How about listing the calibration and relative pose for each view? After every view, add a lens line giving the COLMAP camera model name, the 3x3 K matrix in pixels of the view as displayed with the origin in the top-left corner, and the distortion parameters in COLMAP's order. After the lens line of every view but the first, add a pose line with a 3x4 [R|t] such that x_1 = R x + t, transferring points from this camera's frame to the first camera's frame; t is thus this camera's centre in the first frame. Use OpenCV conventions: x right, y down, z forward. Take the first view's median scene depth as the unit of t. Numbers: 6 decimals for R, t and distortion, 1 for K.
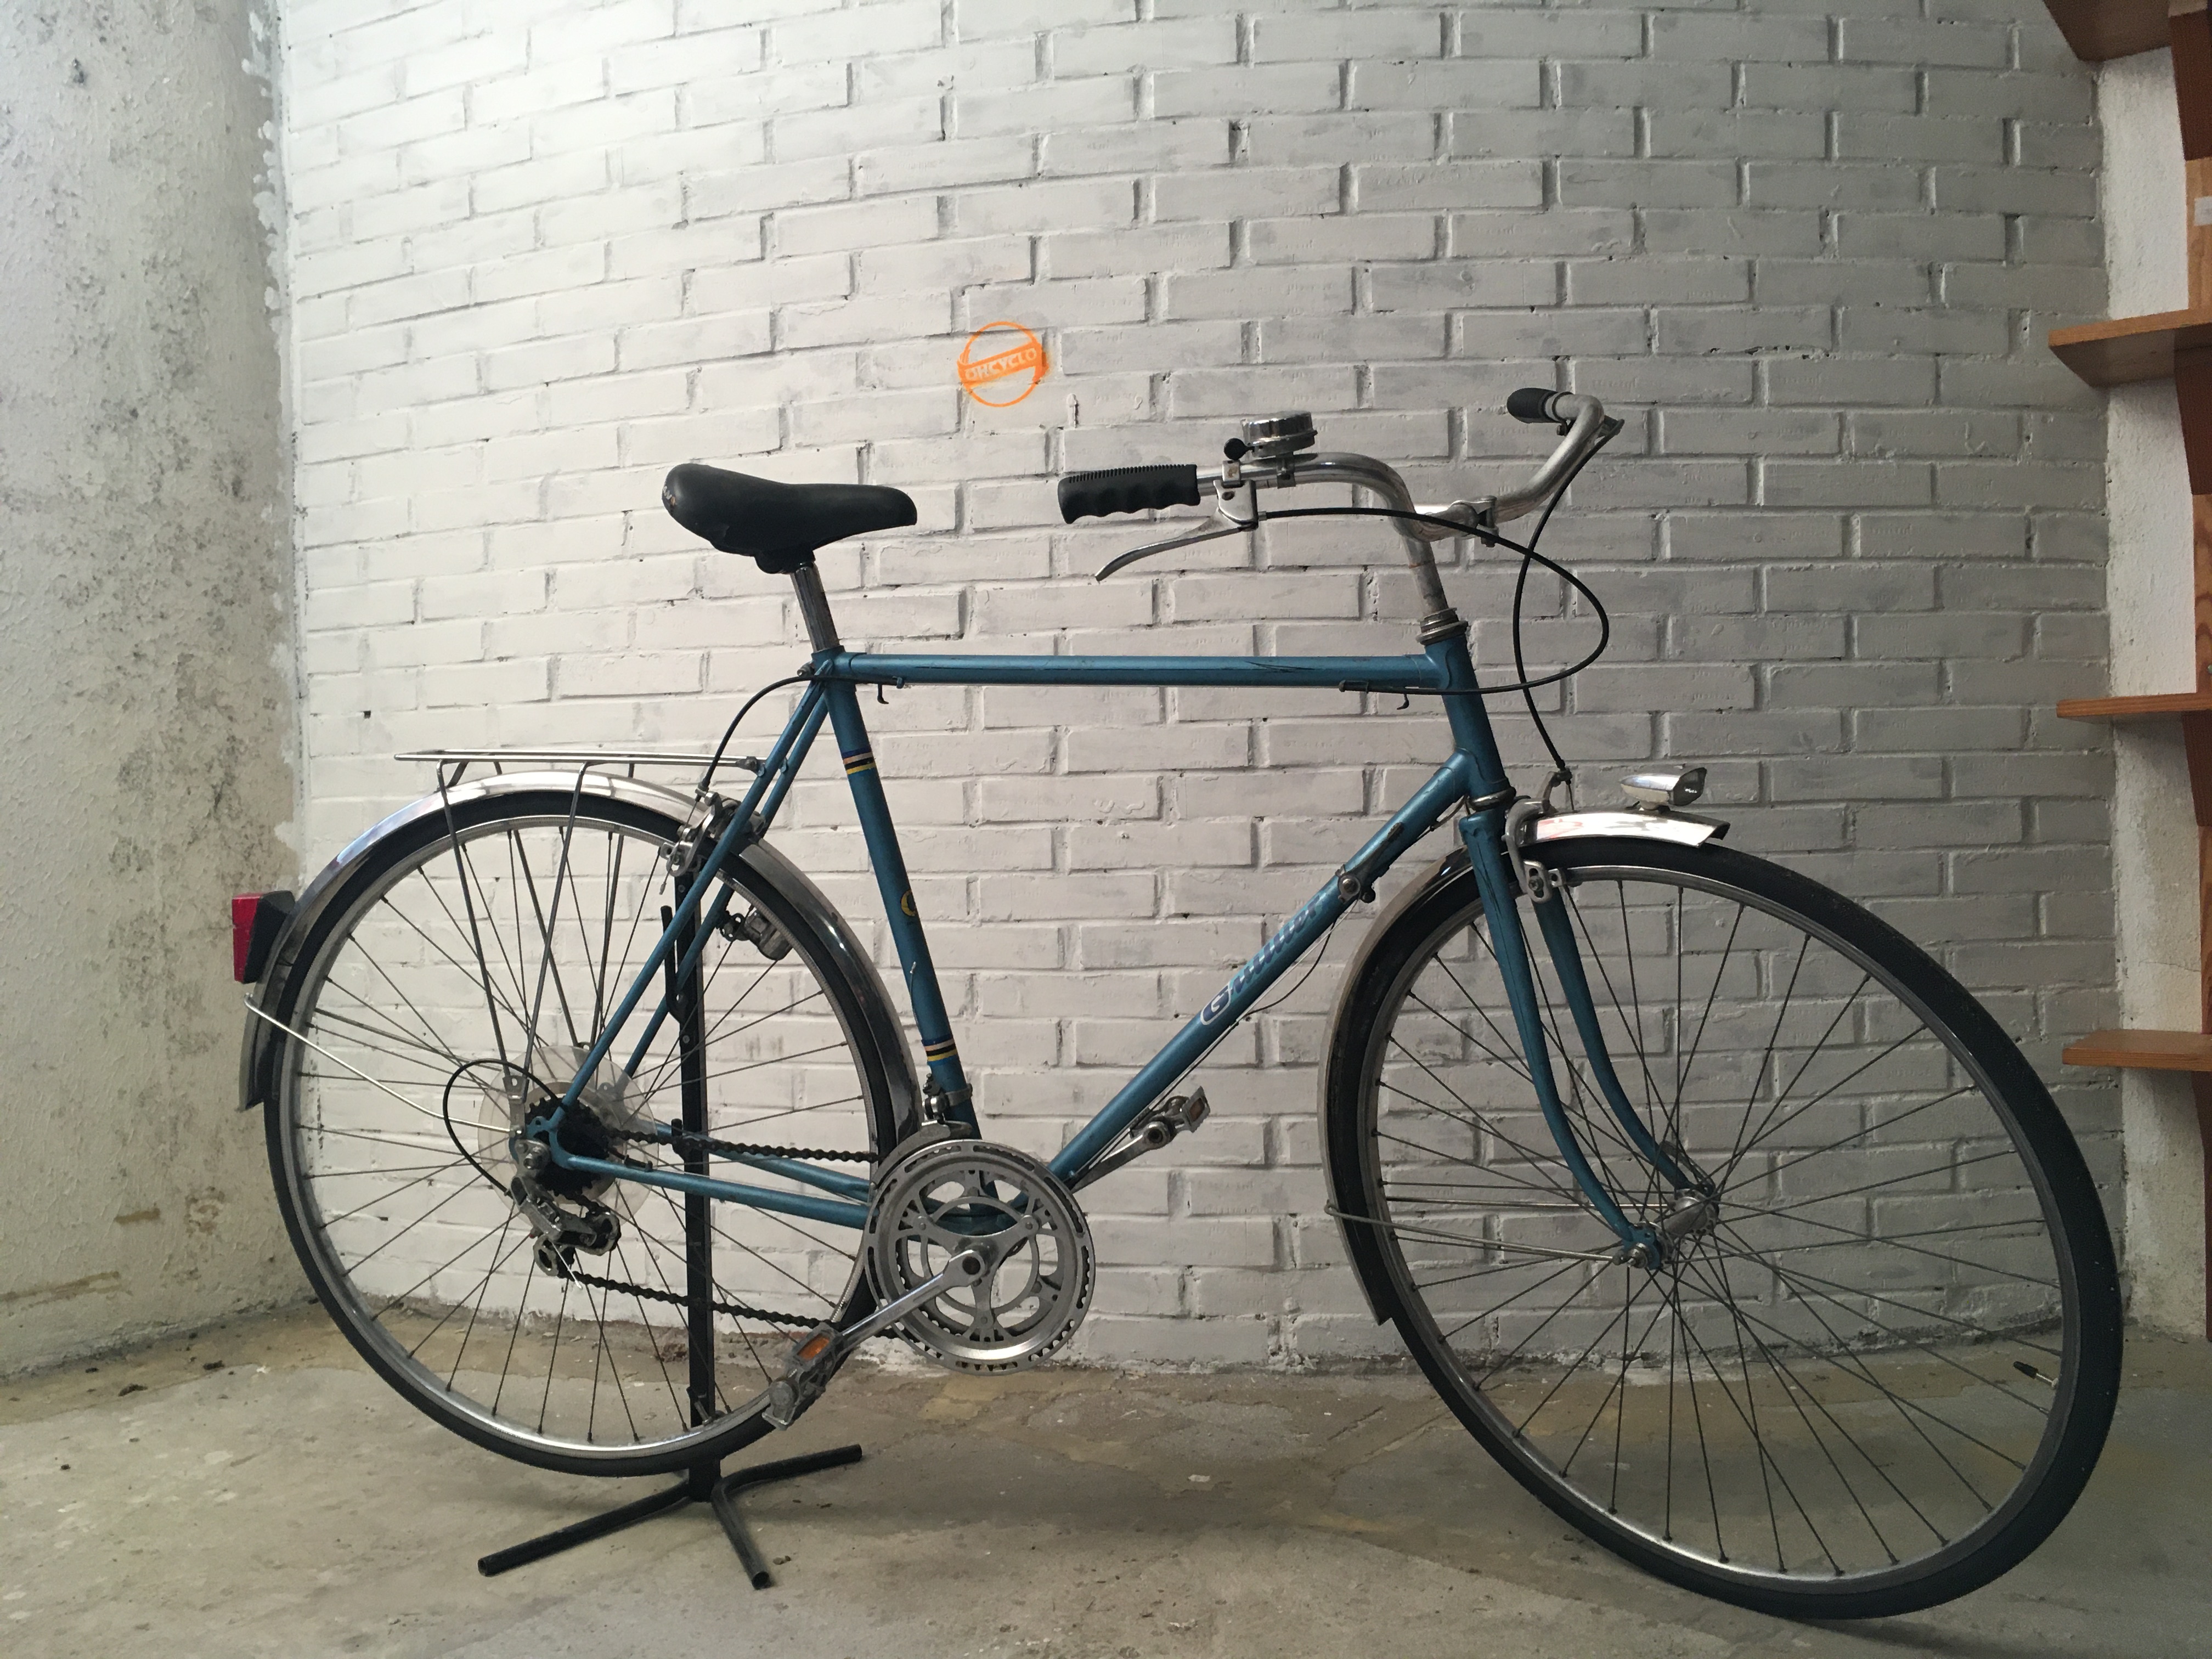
lens RADIAL K [[1894.6, 0, 1100.4], [0, 1894.6, 825.7], [0, 0, 1]] dist [0.074271, -0.109462]
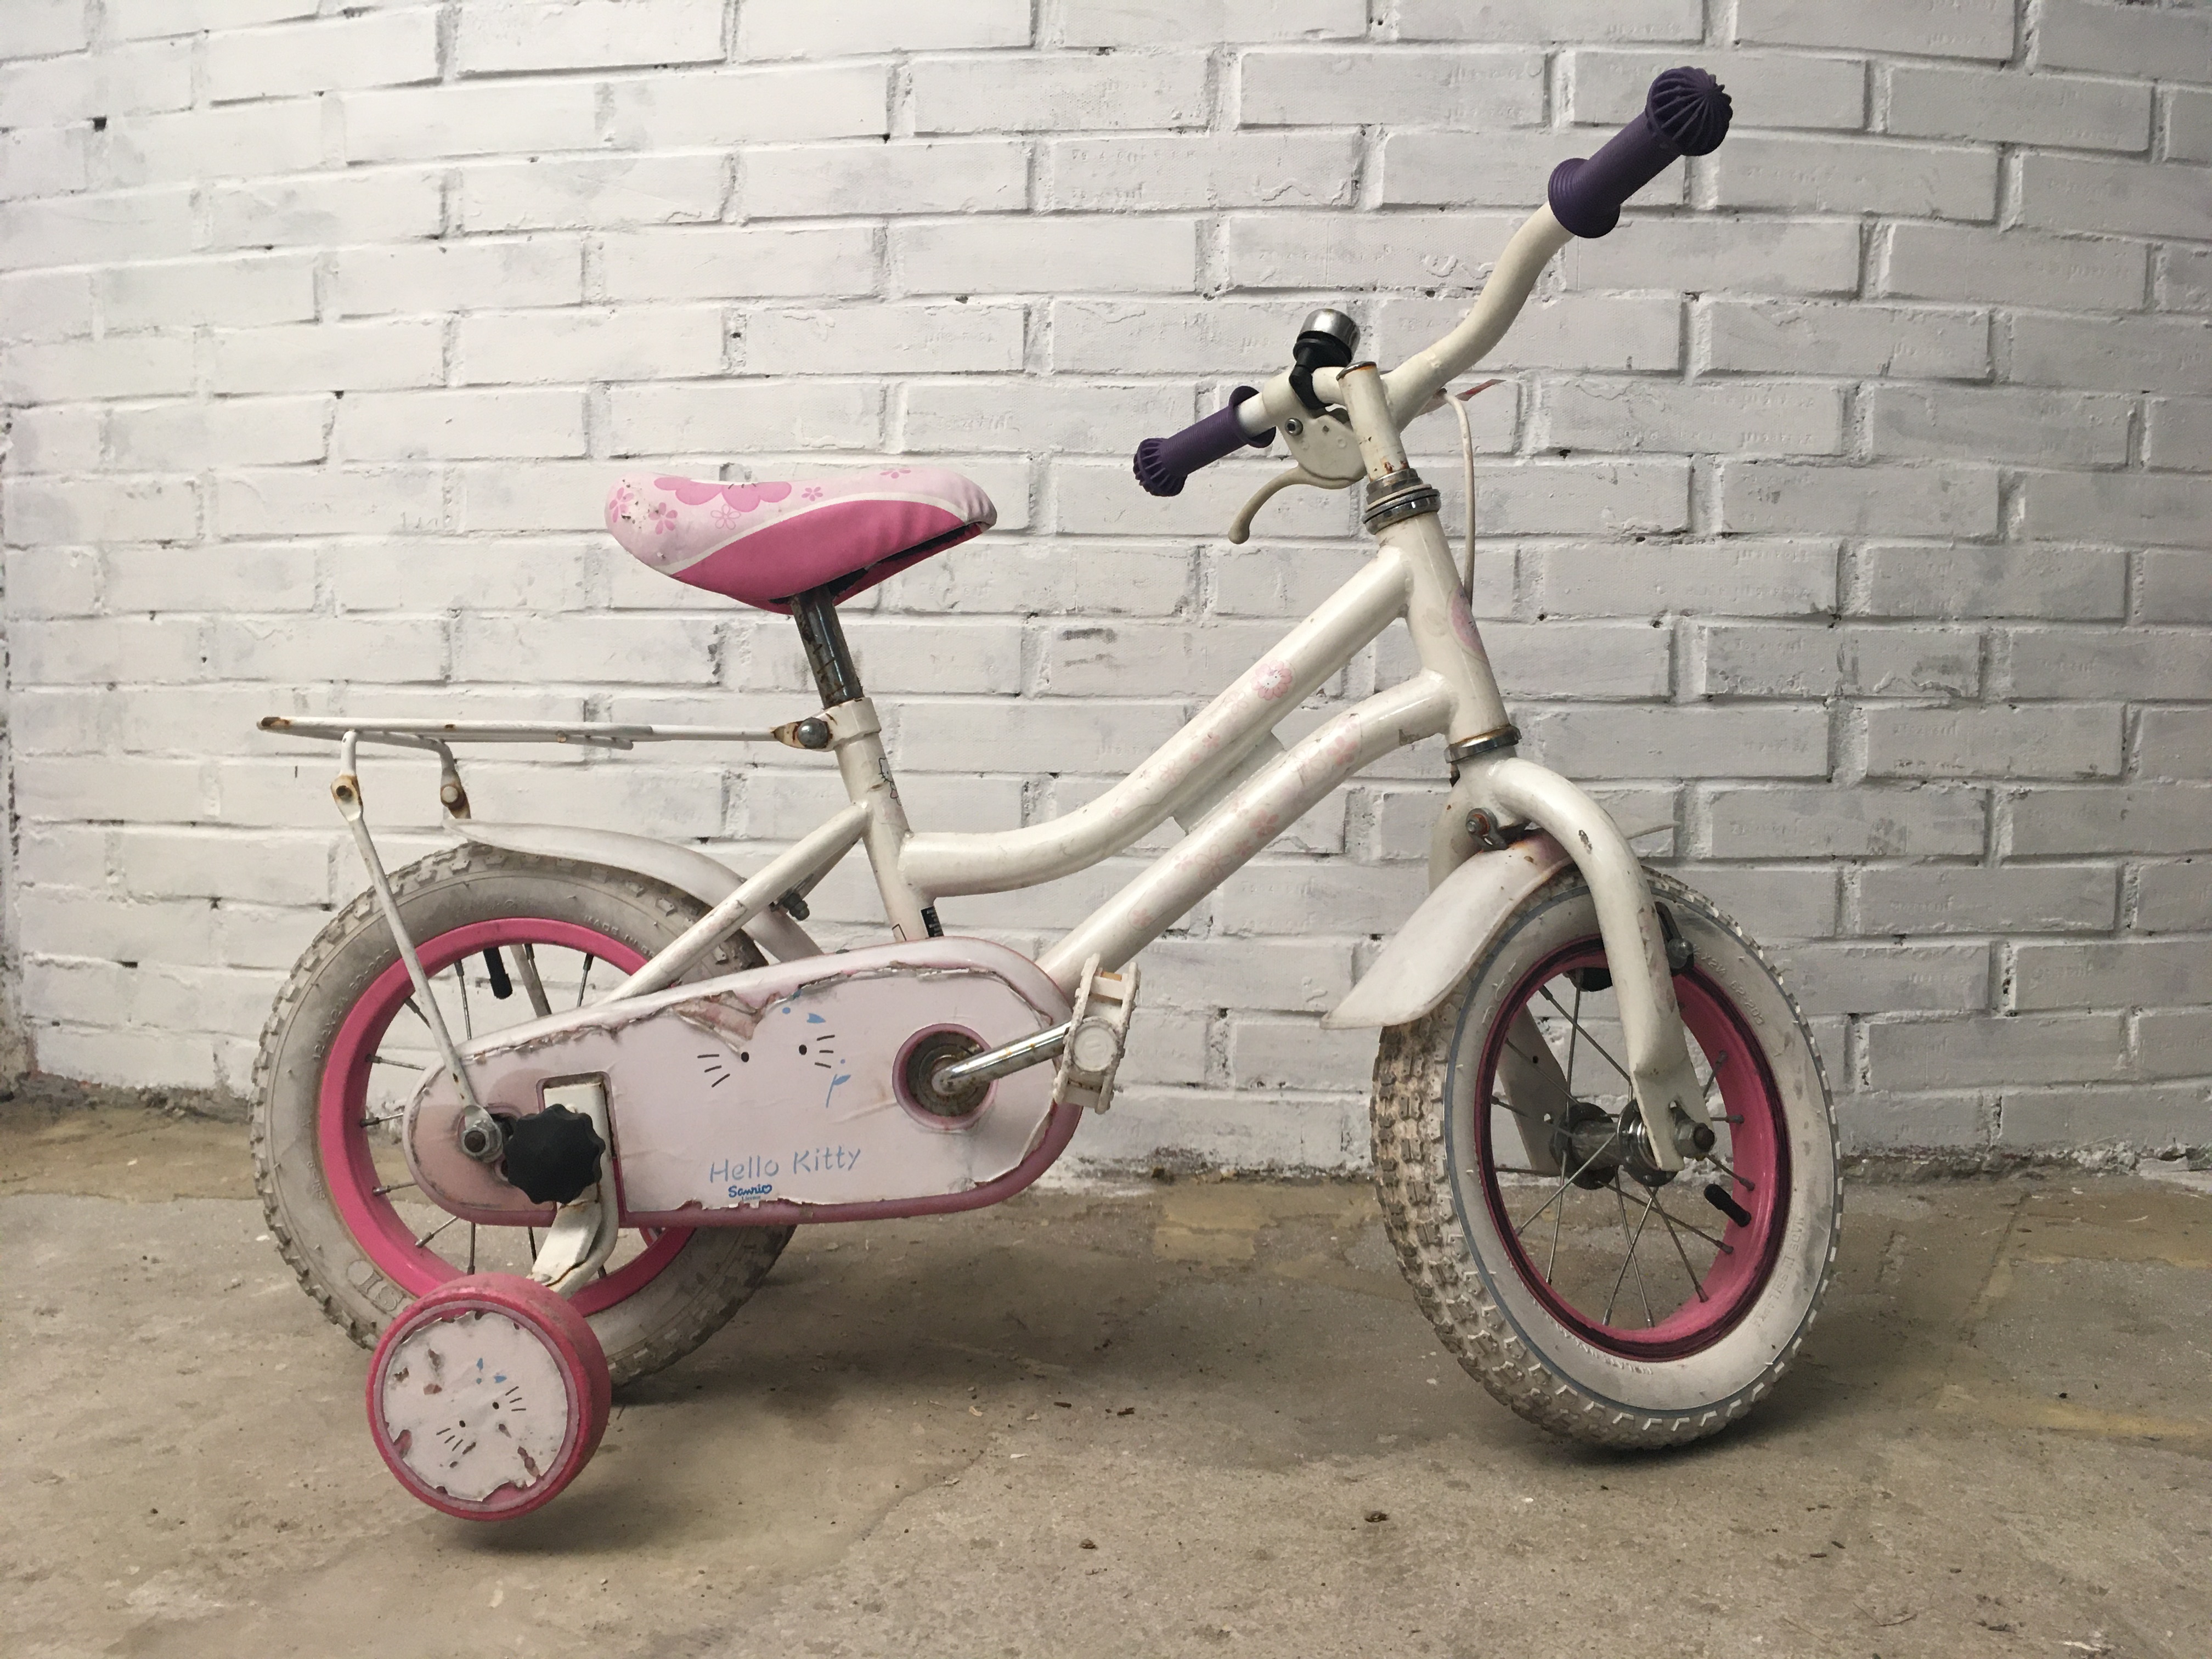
lens RADIAL K [[1894.6, 0, 1097.6], [0, 1894.6, 830.6], [0, 0, 1]] dist [0.074271, -0.109462]
pose [[0.985994, 0.021692, 0.165365, -0.200108], [-0.032309, 0.997566, 0.061784, 0.134043], [-0.163623, -0.066261, 0.984295, 0.405391]]
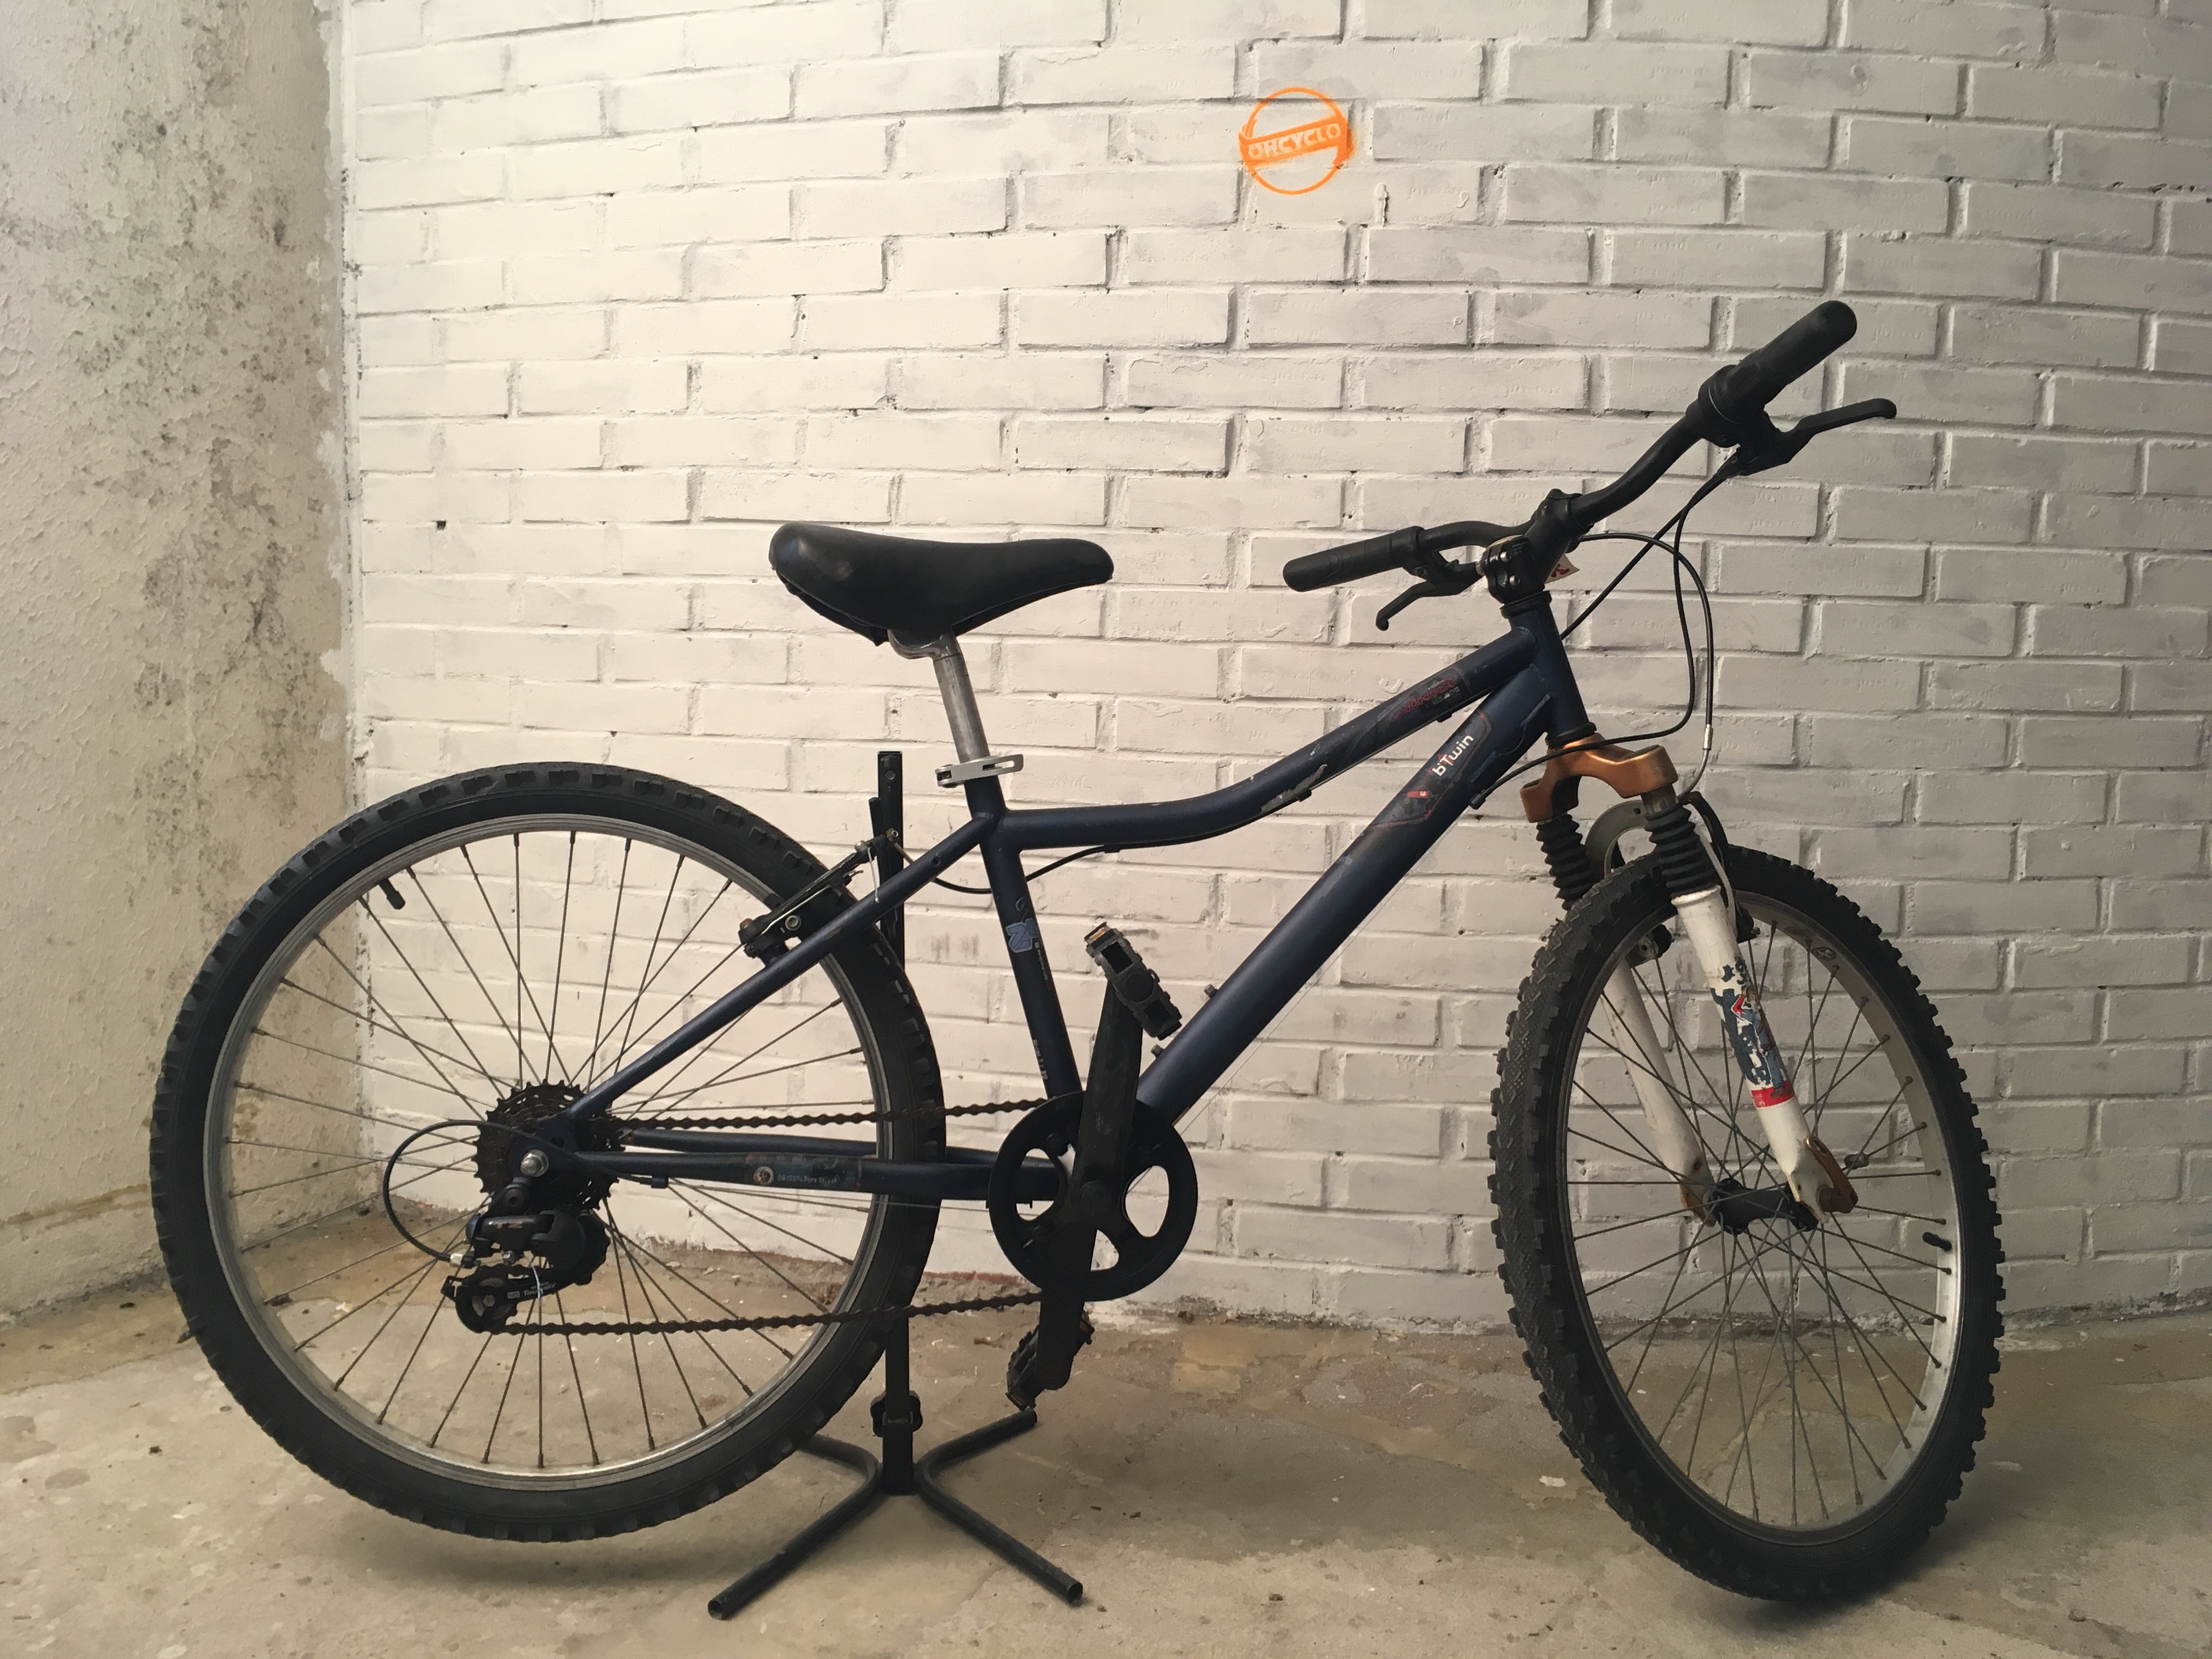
lens RADIAL K [[1894.6, 0, 1095.3], [0, 1894.6, 828.2], [0, 0, 1]] dist [0.074271, -0.109462]
pose [[0.994033, 0.035004, 0.103315, -0.213767], [-0.044464, 0.994883, 0.090726, -0.017864], [-0.099610, -0.094778, 0.990502, 0.161689]]
